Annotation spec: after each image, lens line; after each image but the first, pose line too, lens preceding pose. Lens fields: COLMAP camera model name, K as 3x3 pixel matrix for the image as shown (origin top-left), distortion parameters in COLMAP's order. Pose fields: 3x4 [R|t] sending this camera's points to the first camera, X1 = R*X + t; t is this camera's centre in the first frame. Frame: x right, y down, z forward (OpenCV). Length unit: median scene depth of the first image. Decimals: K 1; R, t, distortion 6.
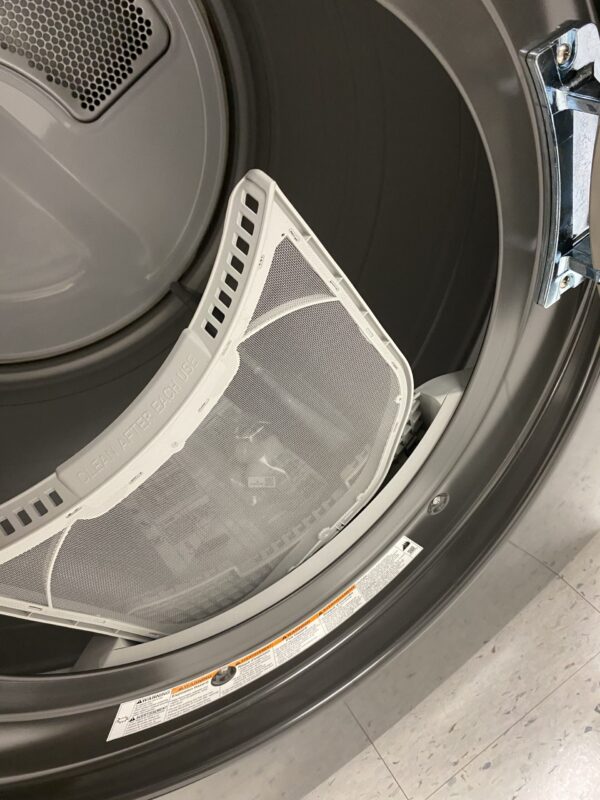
lens RADIAL K [[619.7, 0, 304.0], [0, 619.7, 400.2], [0, 0, 1]] dist [0.023636, -0.032167]
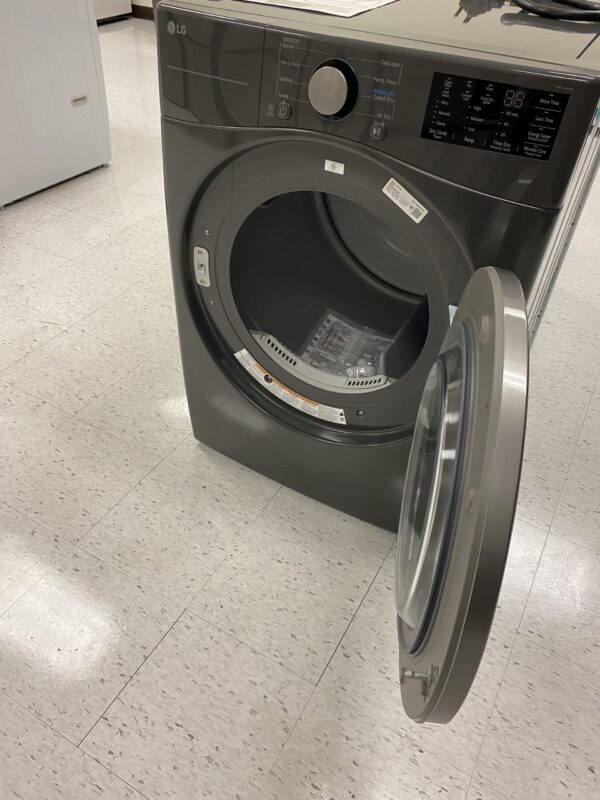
lens RADIAL K [[619.7, 0, 306.1], [0, 619.7, 396.9], [0, 0, 1]] dist [0.023636, -0.032167]
pose [[0.445444, 0.794368, -0.412987, 0.755582], [-0.785546, 0.568071, 0.245384, -0.212268], [0.429531, 0.215116, 0.877056, -0.876417]]
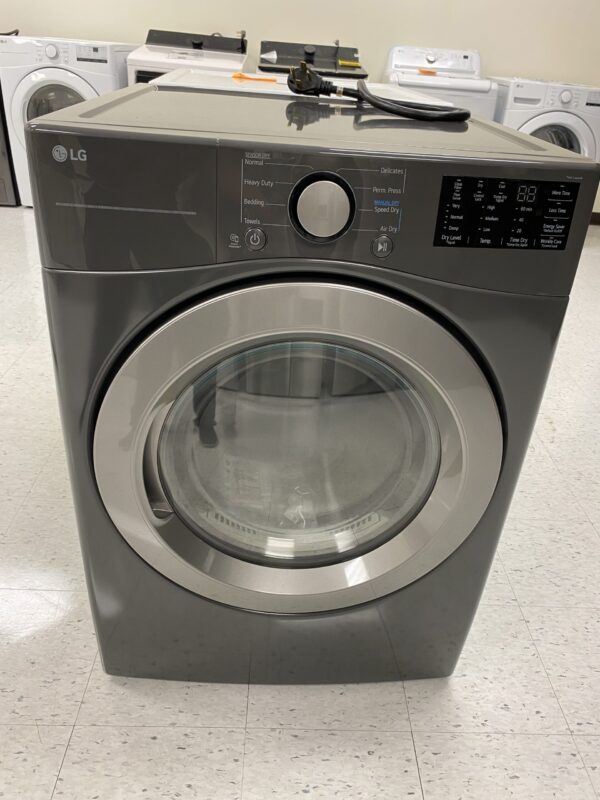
lens RADIAL K [[619.7, 0, 314.5], [0, 619.7, 382.4], [0, 0, 1]] dist [0.023636, -0.032167]
pose [[0.798850, 0.555311, -0.231232, 0.173928], [-0.596721, 0.780087, -0.188118, 0.116342], [0.075917, 0.288259, 0.954538, -0.782881]]
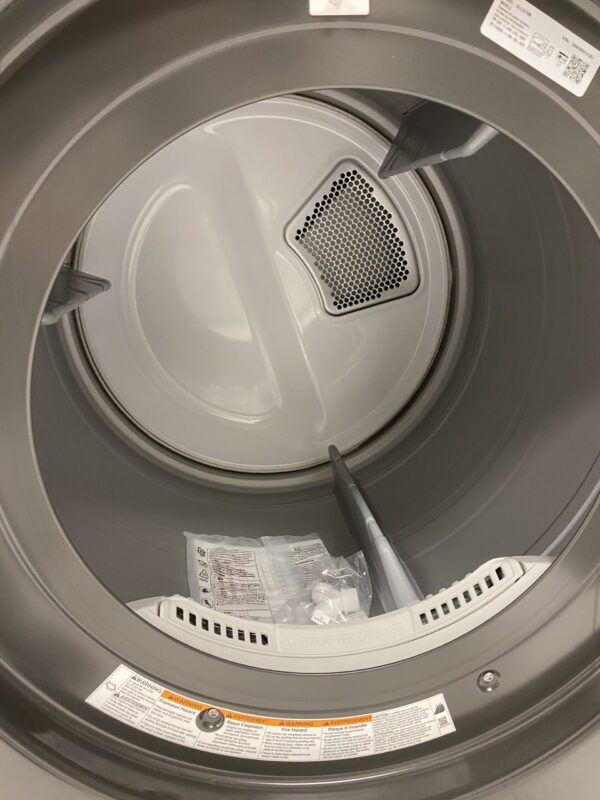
lens RADIAL K [[619.7, 0, 301.6], [0, 619.7, 396.5], [0, 0, 1]] dist [0.023636, -0.032167]
pose [[0.871997, 0.374109, -0.315695, 0.073016], [-0.477969, 0.789930, -0.384130, 0.228459], [0.105670, 0.485853, 0.867630, -0.044663]]
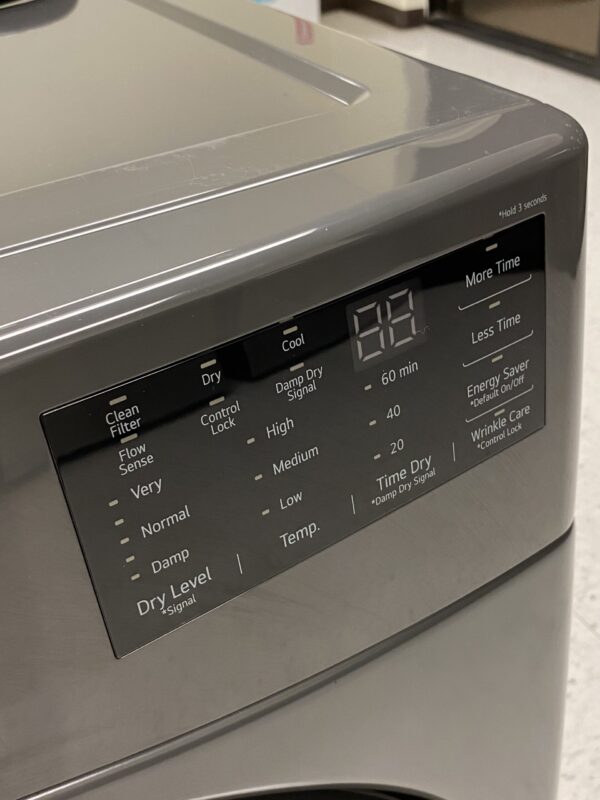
lens RADIAL K [[911.6, 0, 296.4], [0, 911.6, 396.6], [0, 0, 1]] dist [0.119985, 0.000000]
pose [[0.970491, 0.232659, 0.063380, -0.011782], [-0.214499, 0.953012, -0.213914, -0.411047], [-0.110171, 0.194007, 0.974794, -0.231936]]
